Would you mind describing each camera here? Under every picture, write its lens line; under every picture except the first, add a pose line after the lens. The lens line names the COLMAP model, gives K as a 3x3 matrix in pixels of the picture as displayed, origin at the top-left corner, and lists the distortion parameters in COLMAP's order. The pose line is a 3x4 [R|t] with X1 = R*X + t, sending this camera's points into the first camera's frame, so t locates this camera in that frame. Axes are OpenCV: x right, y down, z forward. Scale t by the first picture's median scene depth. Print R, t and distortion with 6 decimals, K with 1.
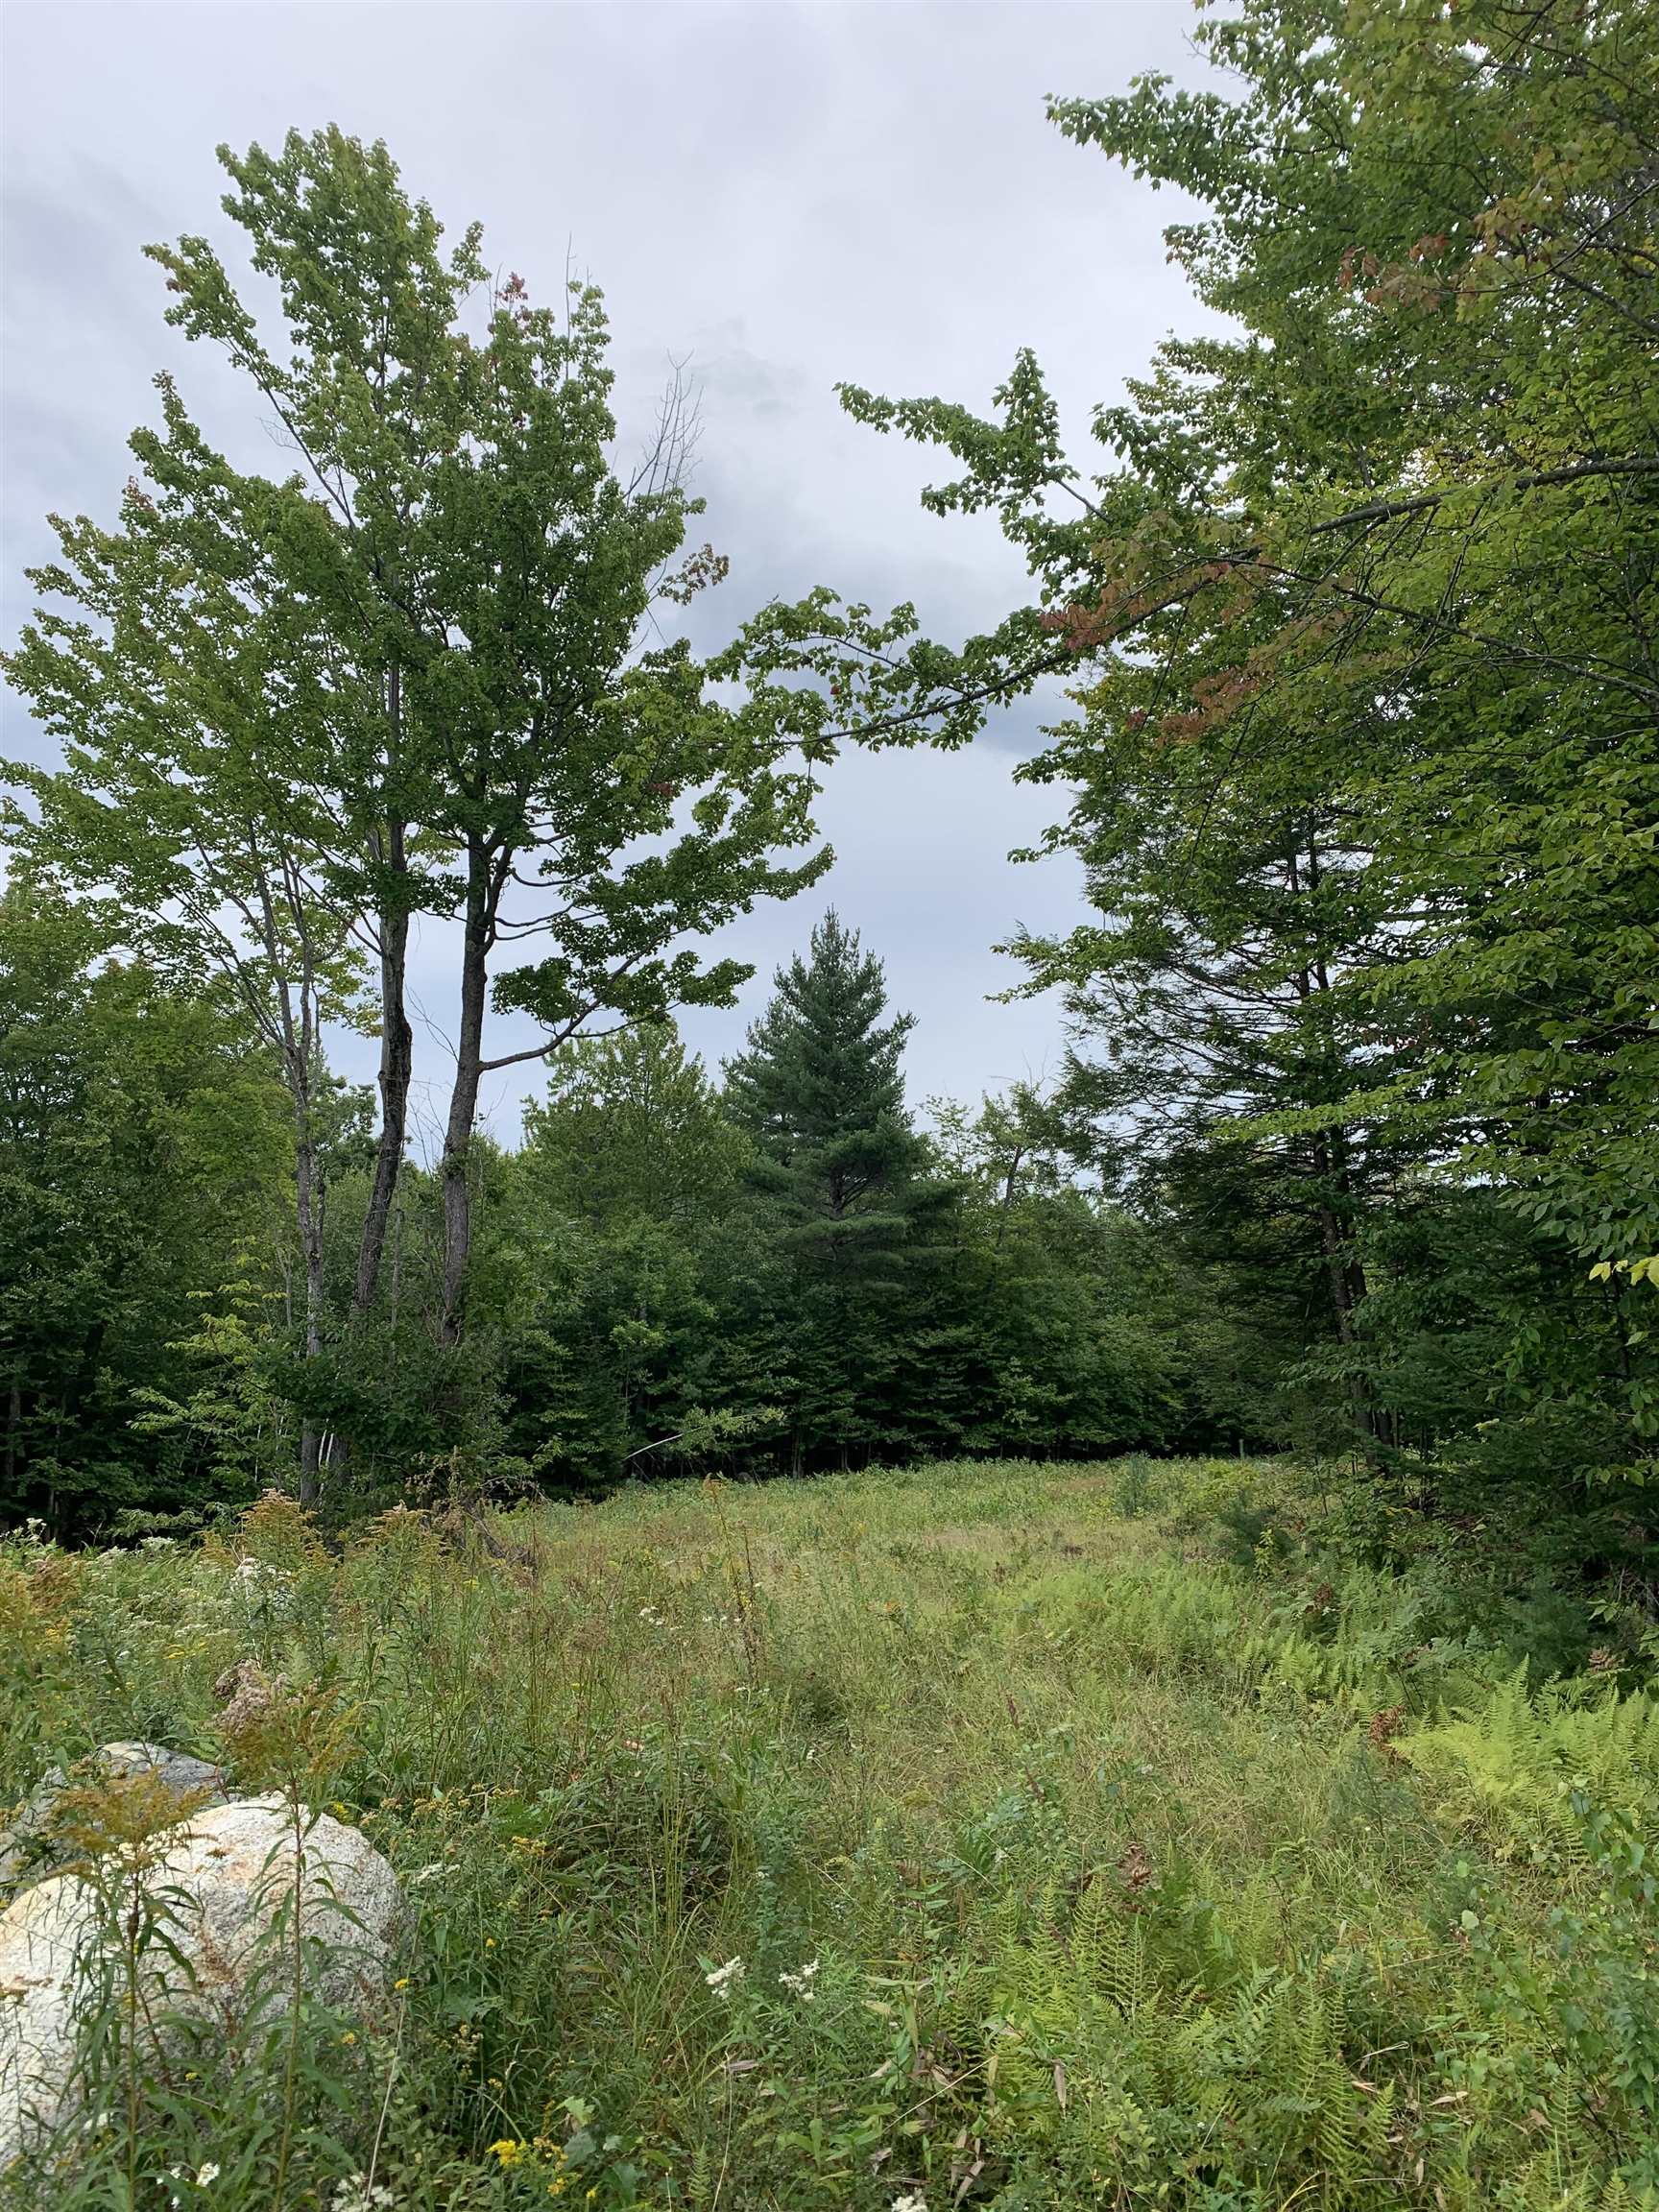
lens RADIAL K [[1657.0, 0, 824.2], [0, 1657.0, 1087.0], [0, 0, 1]] dist [0.040681, -0.014083]
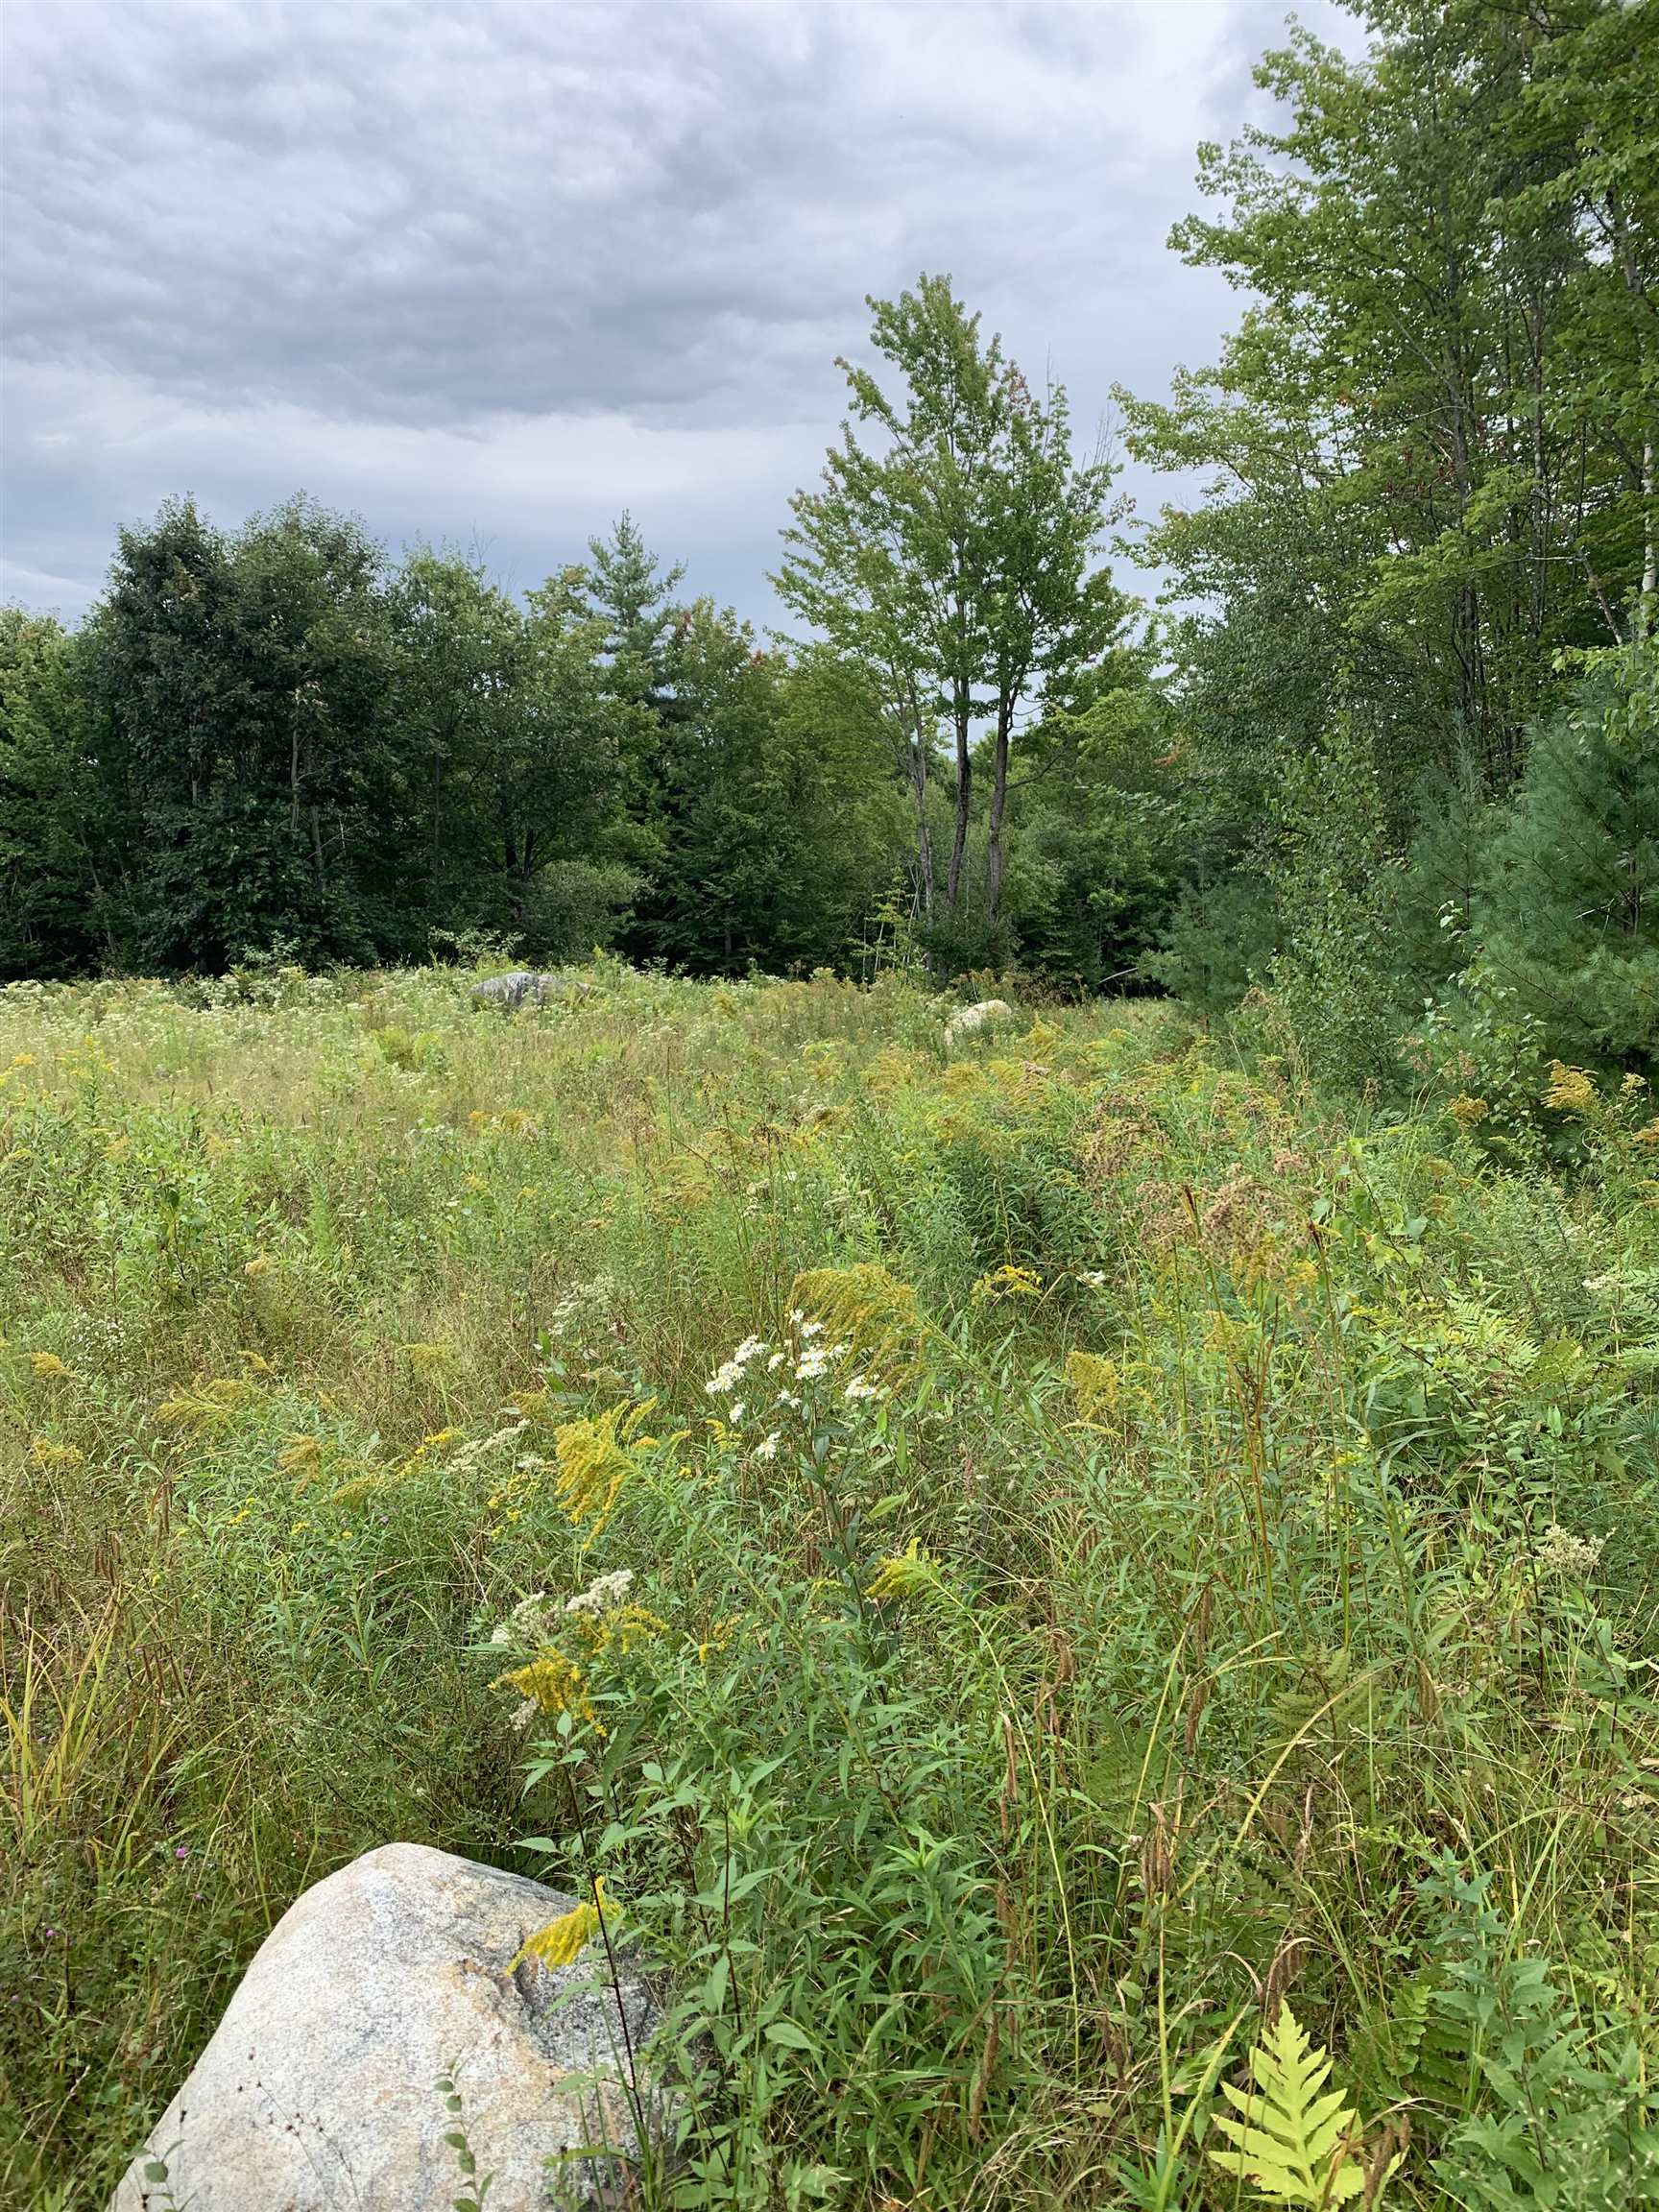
lens RADIAL K [[1657.0, 0, 825.4], [0, 1657.0, 1106.1], [0, 0, 1]] dist [0.040681, -0.014083]
pose [[0.955586, 0.043729, -0.291451, 0.186077], [0.040749, 0.959828, 0.277614, -0.200523], [0.291882, -0.277160, 0.915416, -1.001417]]
